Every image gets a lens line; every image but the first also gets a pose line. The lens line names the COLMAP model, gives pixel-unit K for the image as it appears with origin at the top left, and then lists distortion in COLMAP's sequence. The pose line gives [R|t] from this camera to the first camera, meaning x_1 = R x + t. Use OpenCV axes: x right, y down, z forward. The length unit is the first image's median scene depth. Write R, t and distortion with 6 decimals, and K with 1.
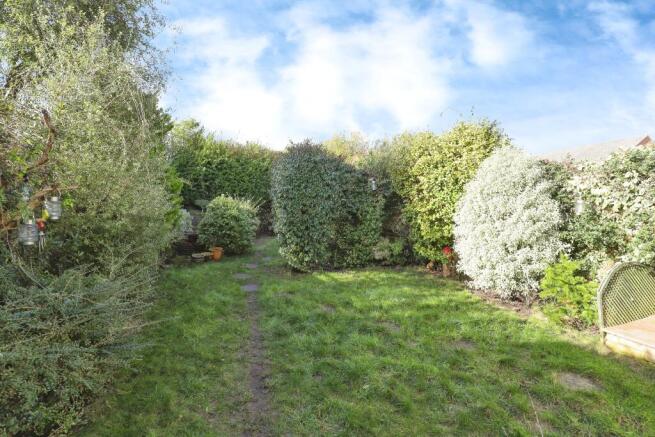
lens RADIAL K [[322.0, 0, 326.4], [0, 322.0, 217.3], [0, 0, 1]] dist [-0.022757, -0.000129]
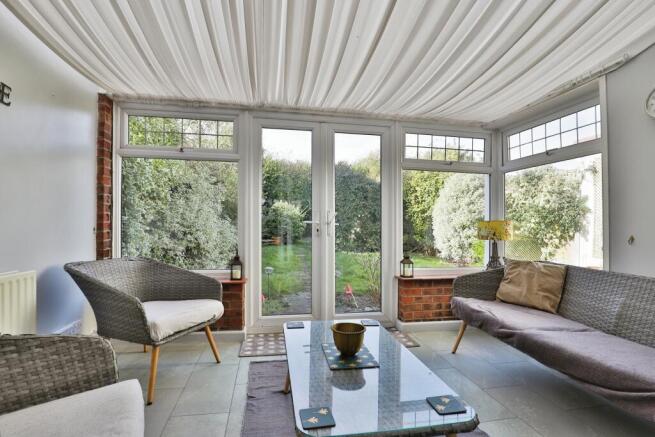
lens RADIAL K [[322.0, 0, 327.4], [0, 322.0, 219.7], [0, 0, 1]] dist [-0.022757, -0.000129]
pose [[0.990879, 0.019934, -0.133272, 0.088255], [-0.025210, 0.998959, -0.038013, 0.086909], [0.132375, 0.041026, 0.990350, -0.495823]]
